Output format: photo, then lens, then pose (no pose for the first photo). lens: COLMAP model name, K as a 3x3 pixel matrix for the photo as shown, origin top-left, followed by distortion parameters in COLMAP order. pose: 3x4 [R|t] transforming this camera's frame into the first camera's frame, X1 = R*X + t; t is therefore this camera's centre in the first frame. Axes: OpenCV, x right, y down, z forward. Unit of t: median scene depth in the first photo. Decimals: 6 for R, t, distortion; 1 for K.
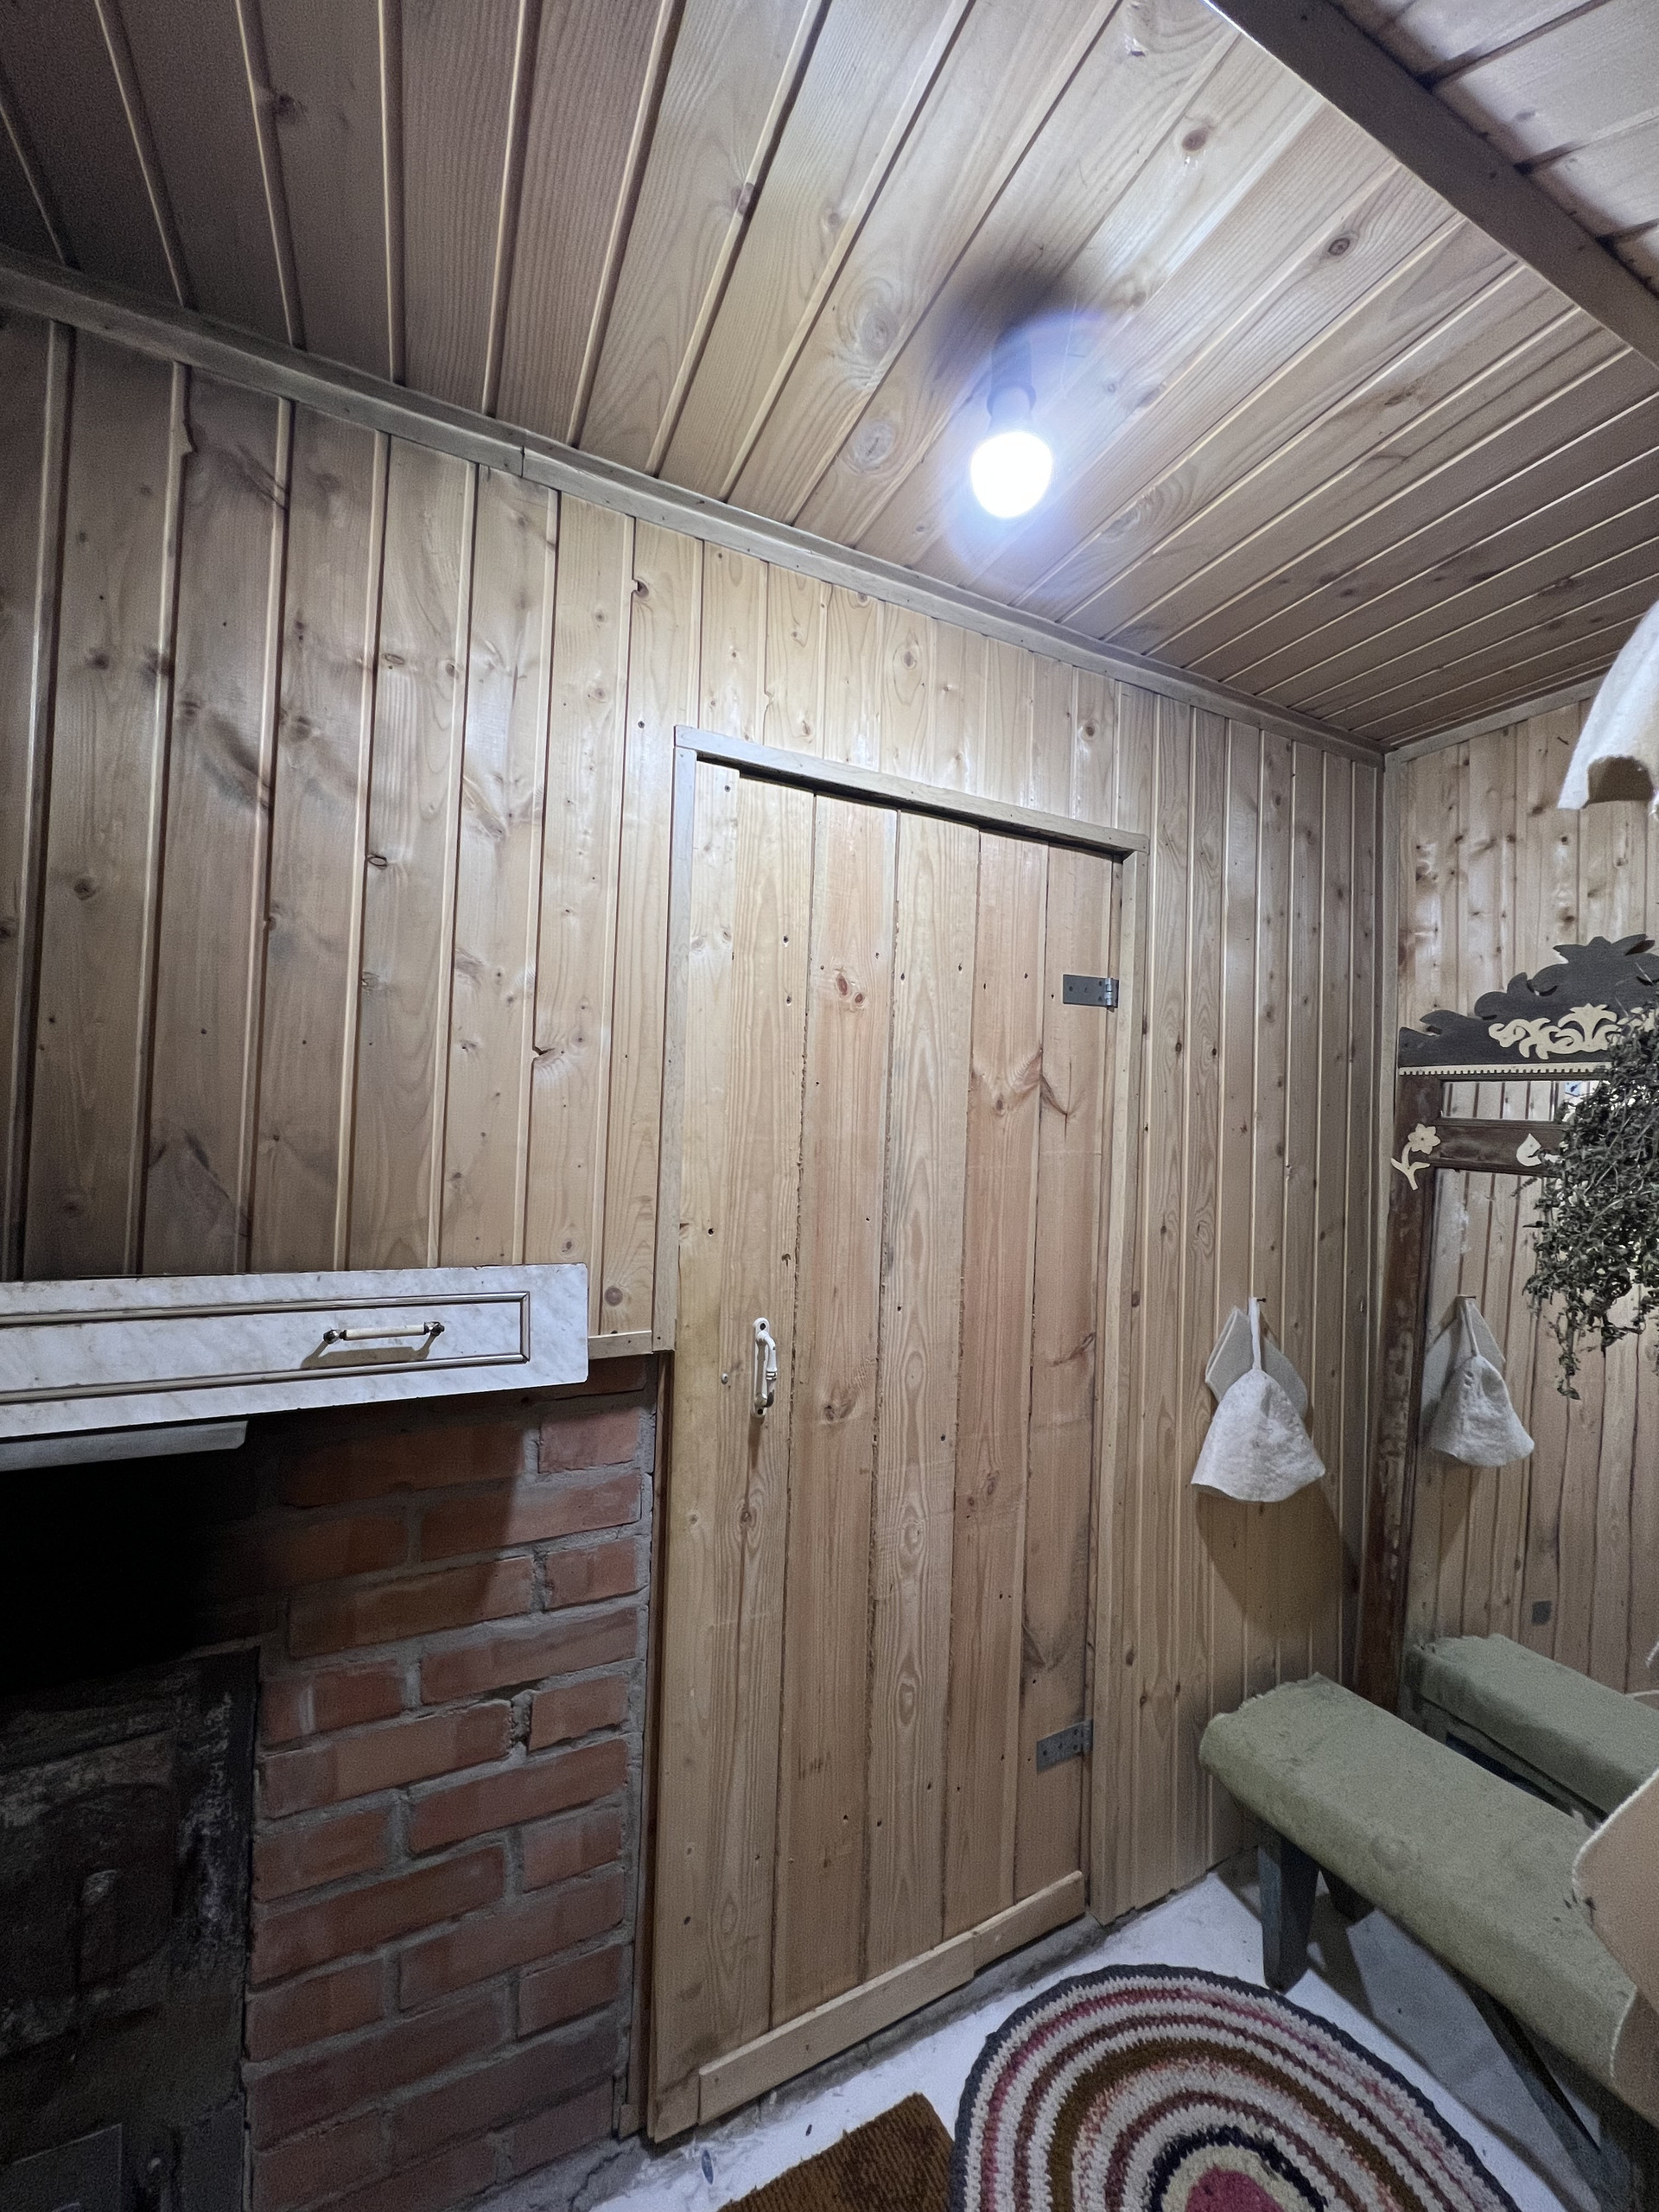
lens RADIAL K [[891.4, 0, 839.0], [0, 891.4, 1103.0], [0, 0, 1]] dist [-0.000617, 0.000741]
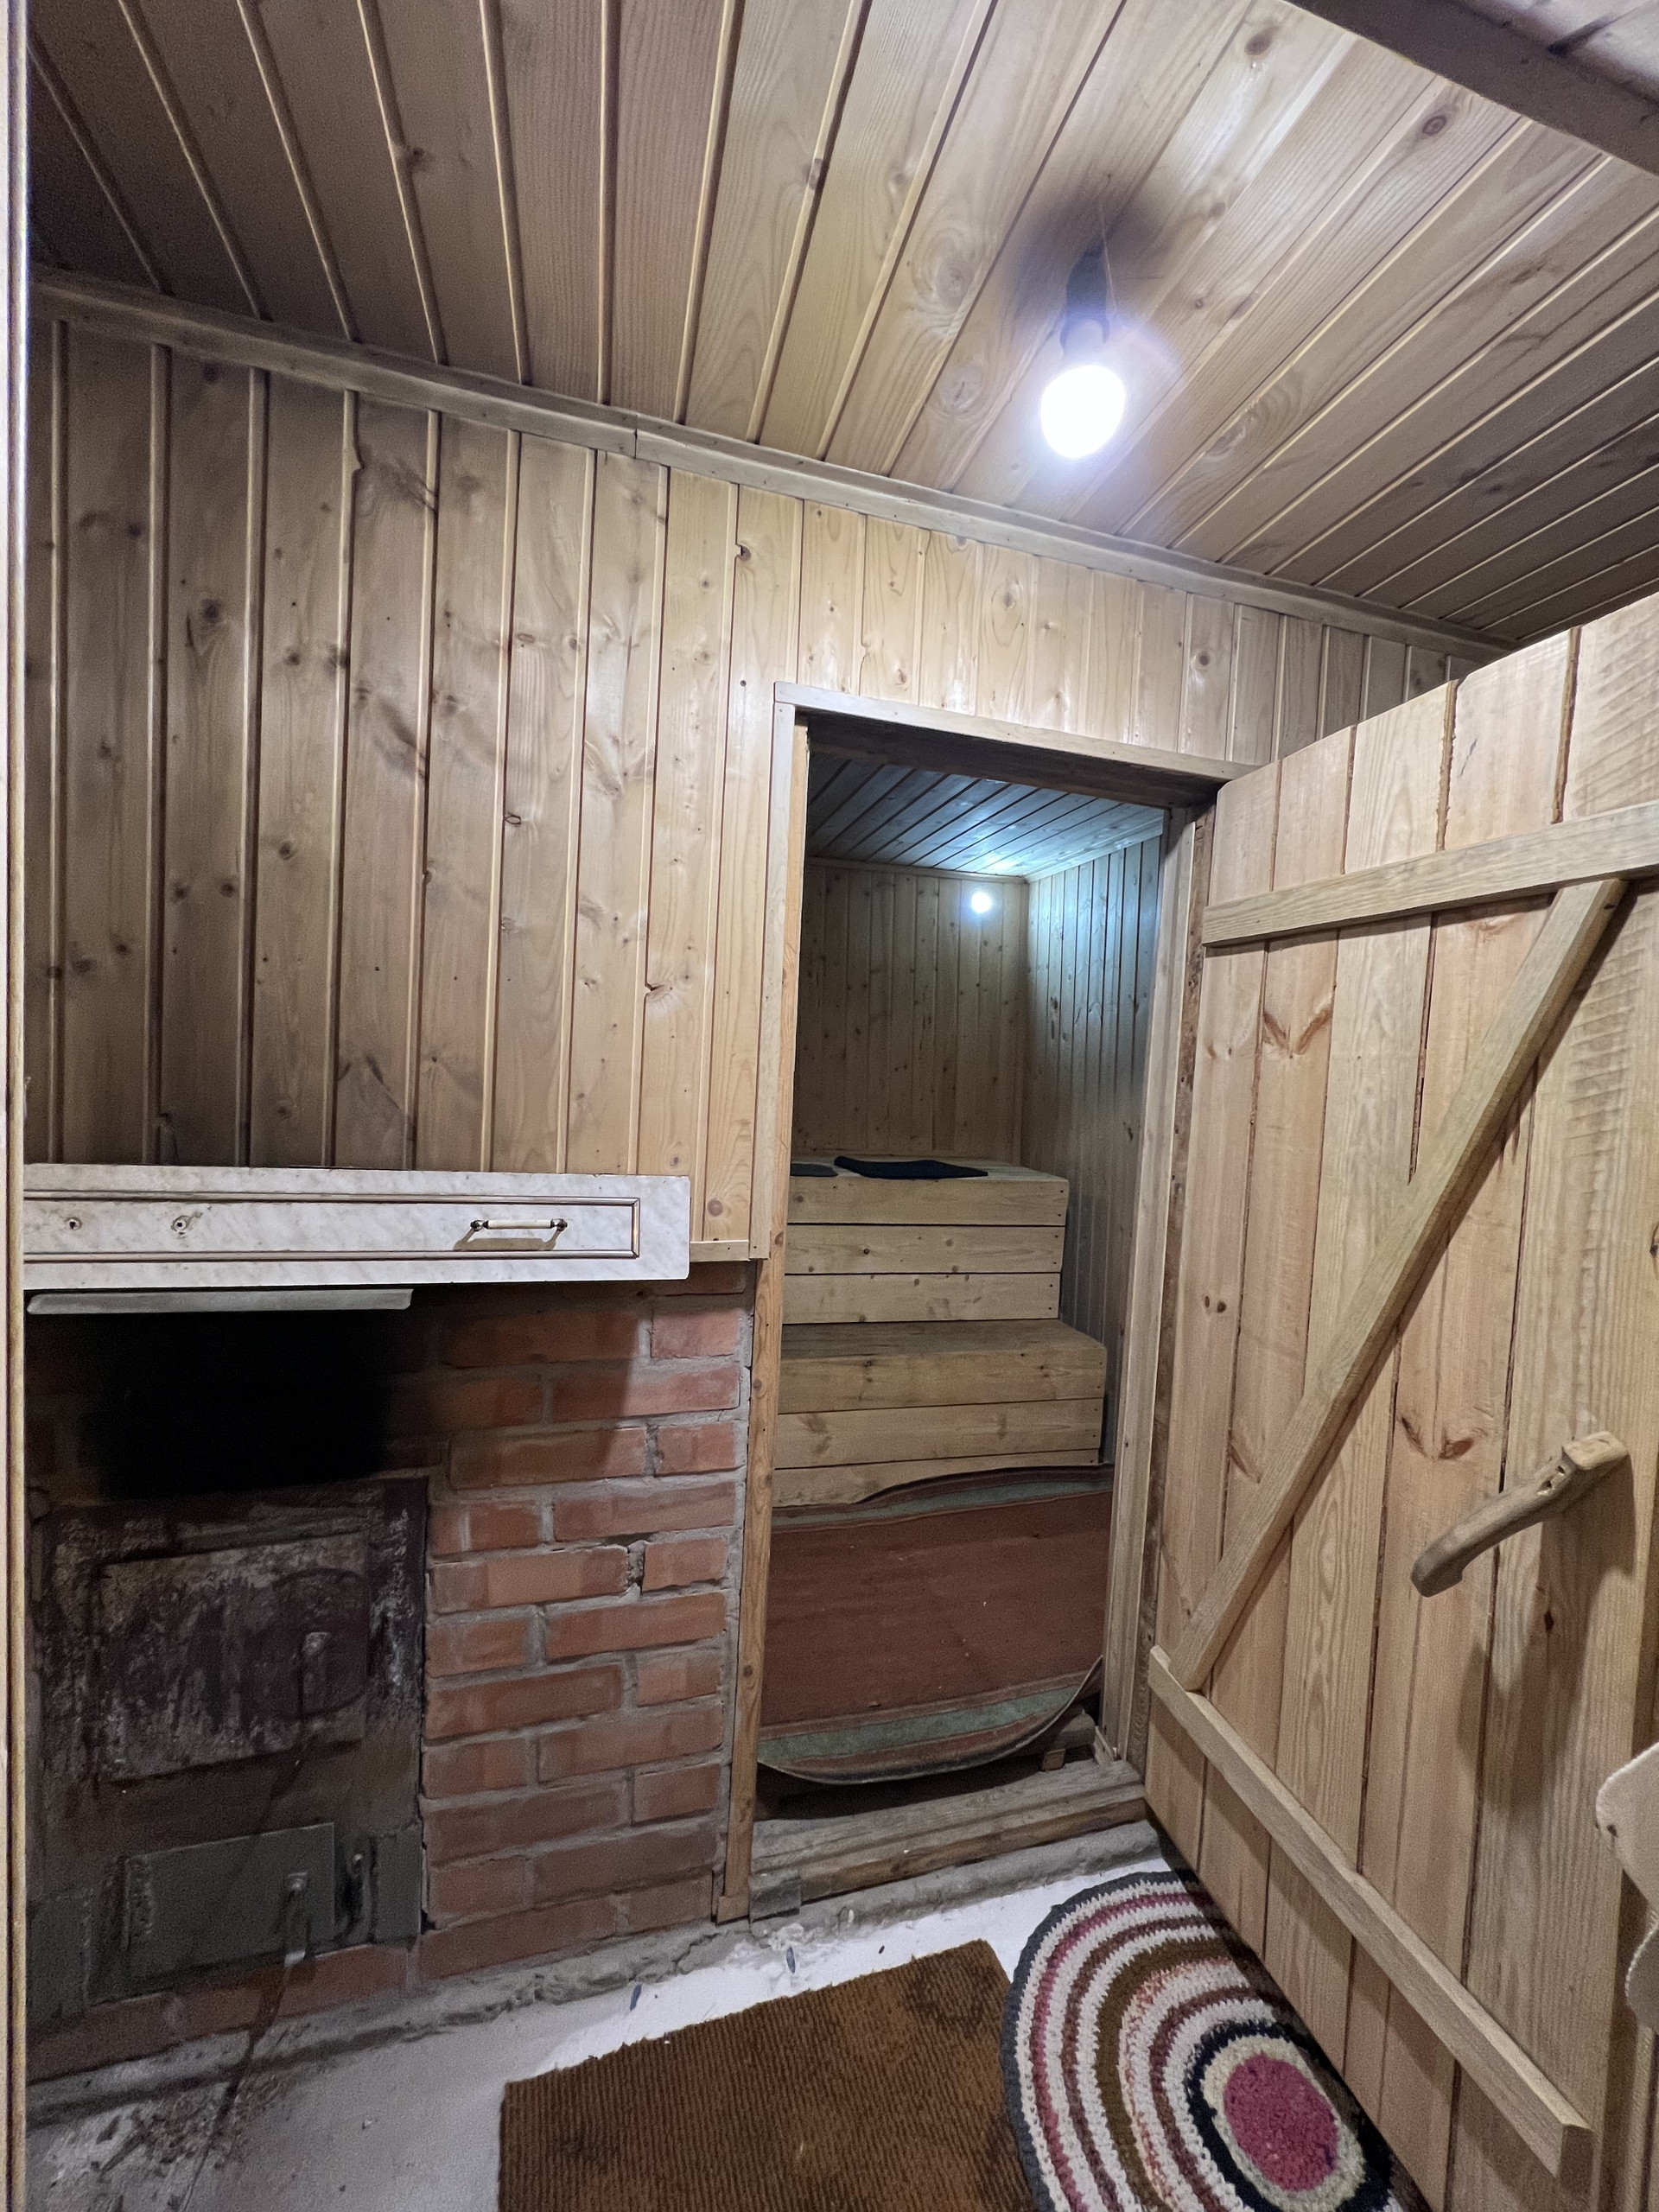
lens RADIAL K [[891.4, 0, 839.0], [0, 891.4, 1103.0], [0, 0, 1]] dist [-0.000617, 0.000741]
pose [[0.984668, 0.022228, -0.173018, 0.098432], [-0.012737, 0.998362, 0.055775, 0.022468], [0.173974, -0.052716, 0.983338, -0.072291]]
